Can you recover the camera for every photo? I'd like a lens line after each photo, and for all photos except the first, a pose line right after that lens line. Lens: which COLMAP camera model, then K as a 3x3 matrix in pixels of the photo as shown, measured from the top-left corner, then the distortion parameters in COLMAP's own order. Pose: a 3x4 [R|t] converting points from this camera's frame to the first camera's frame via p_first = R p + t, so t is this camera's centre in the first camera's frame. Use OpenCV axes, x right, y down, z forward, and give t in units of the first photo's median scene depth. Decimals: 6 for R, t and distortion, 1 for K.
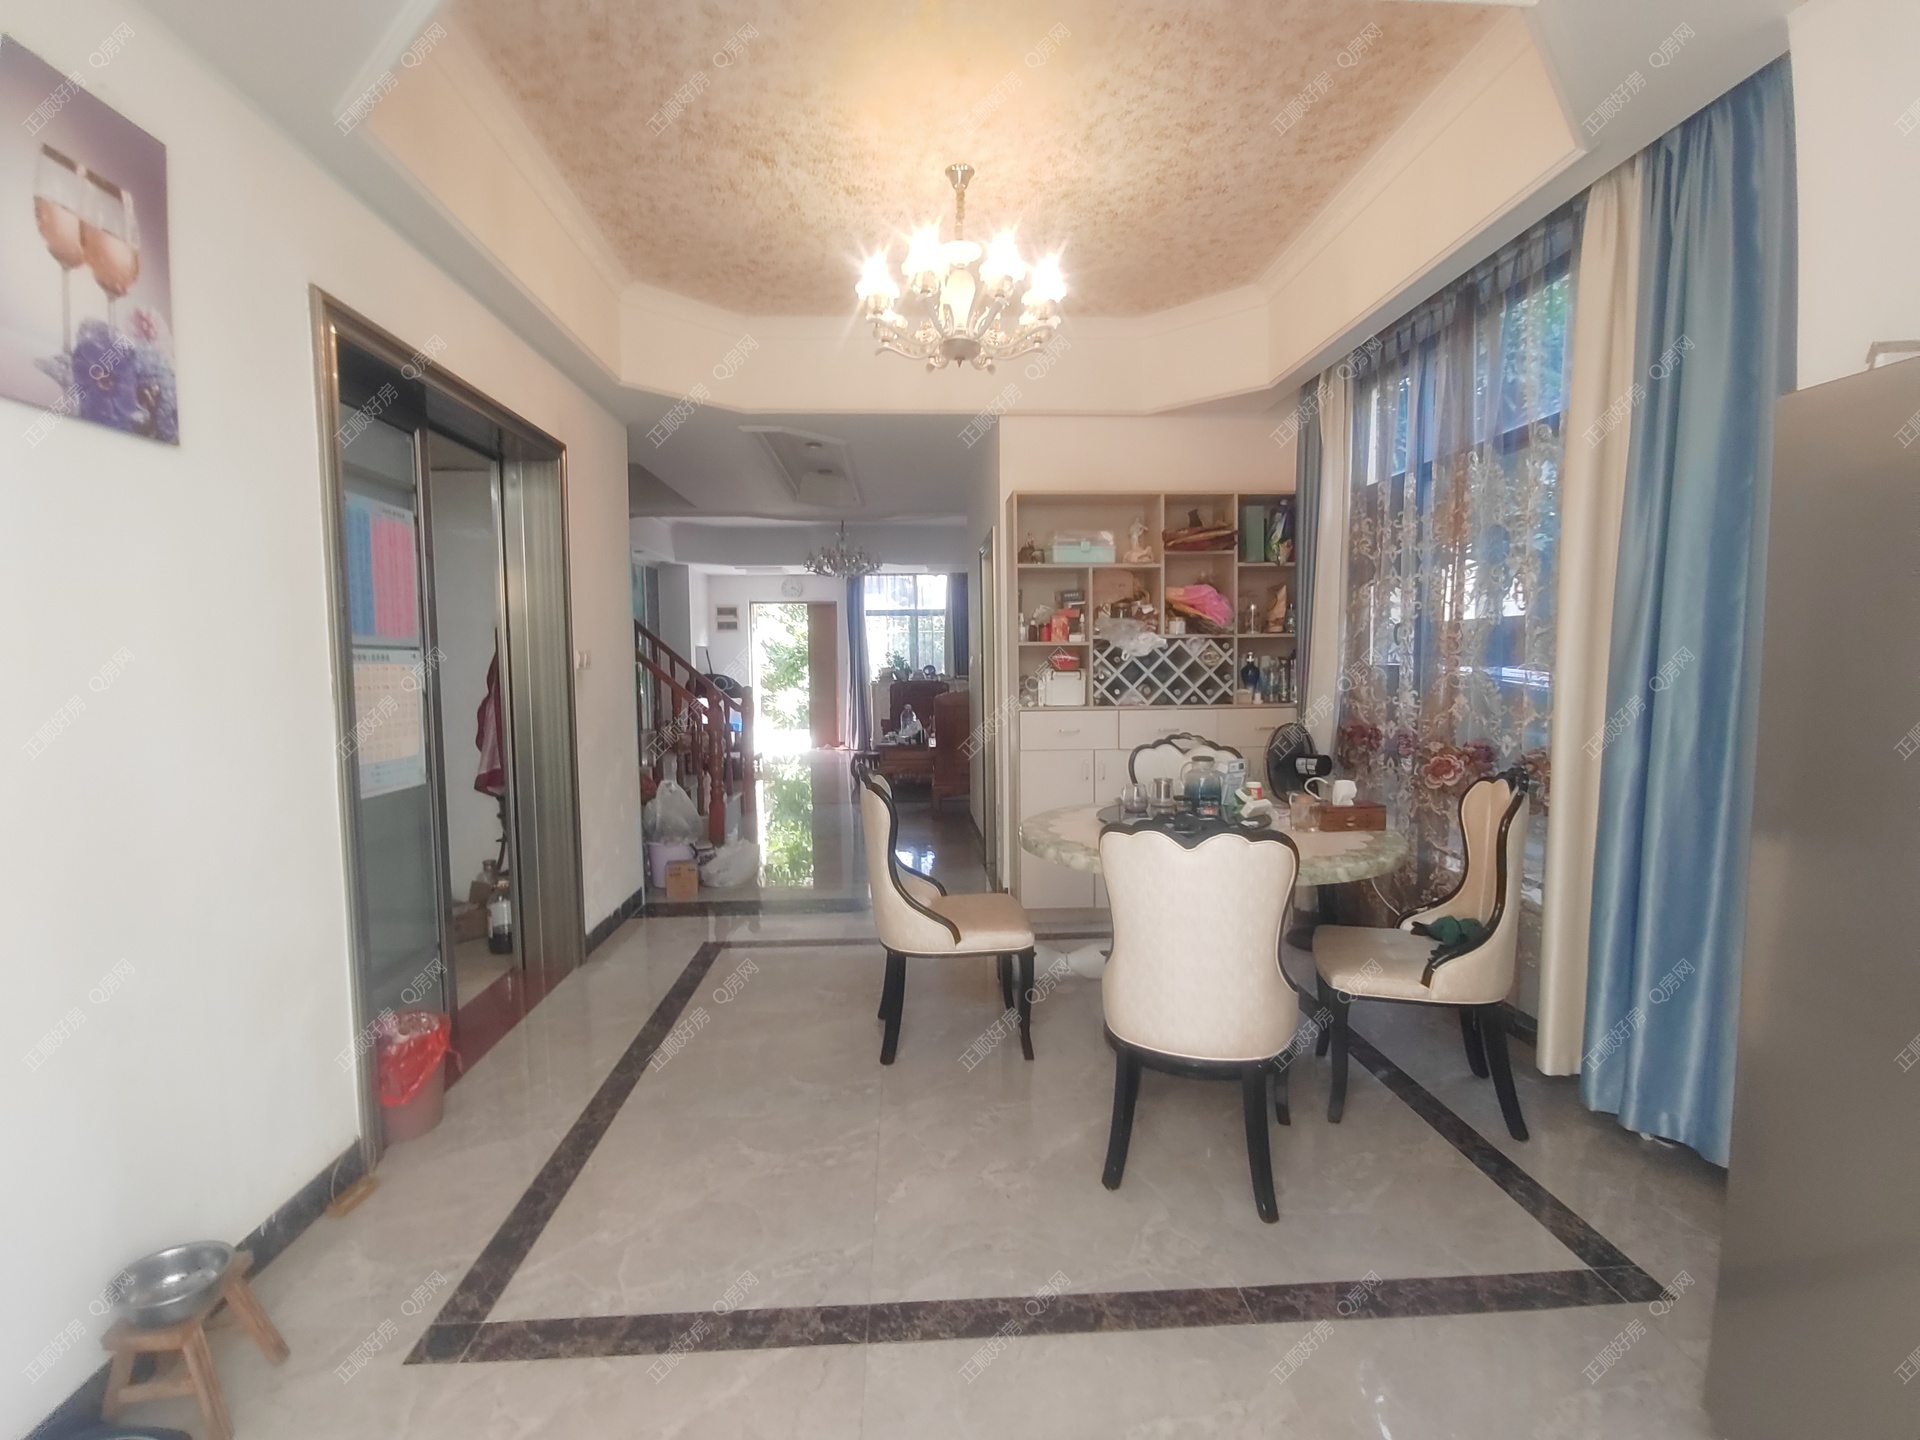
lens RADIAL K [[901.4, 0, 960.0], [0, 901.4, 720.0], [0, 0, 1]] dist [0.001176, 0.000270]
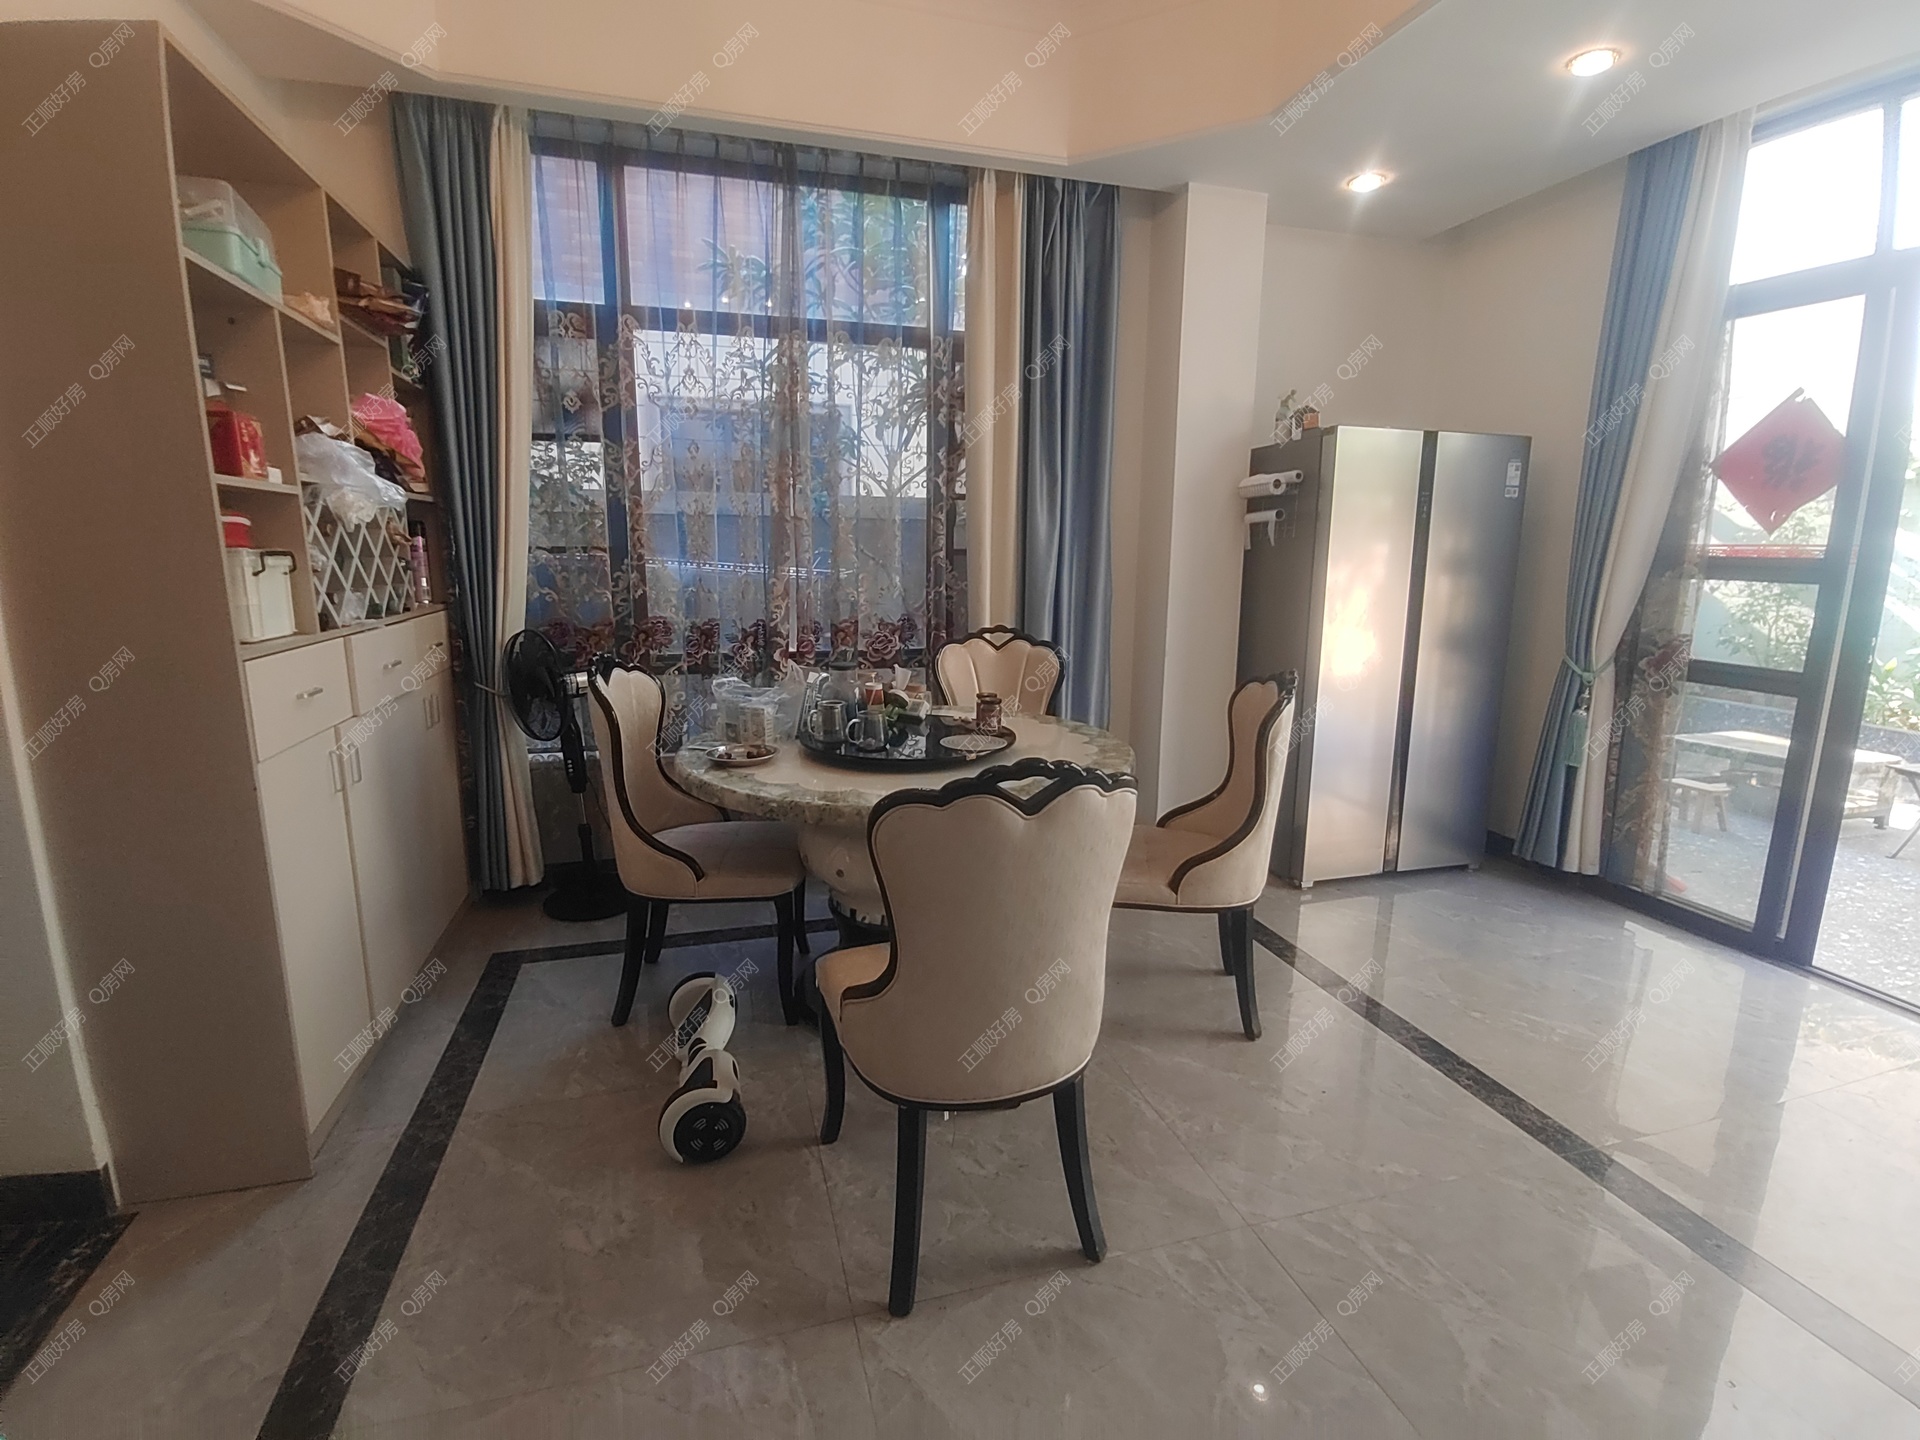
lens RADIAL K [[901.4, 0, 960.0], [0, 901.4, 720.0], [0, 0, 1]] dist [0.001176, 0.000270]
pose [[-0.221179, -0.177412, 0.958960, -0.368871], [0.064431, 0.978507, 0.195889, -0.040952], [-0.973102, 0.105113, -0.204995, 0.790845]]
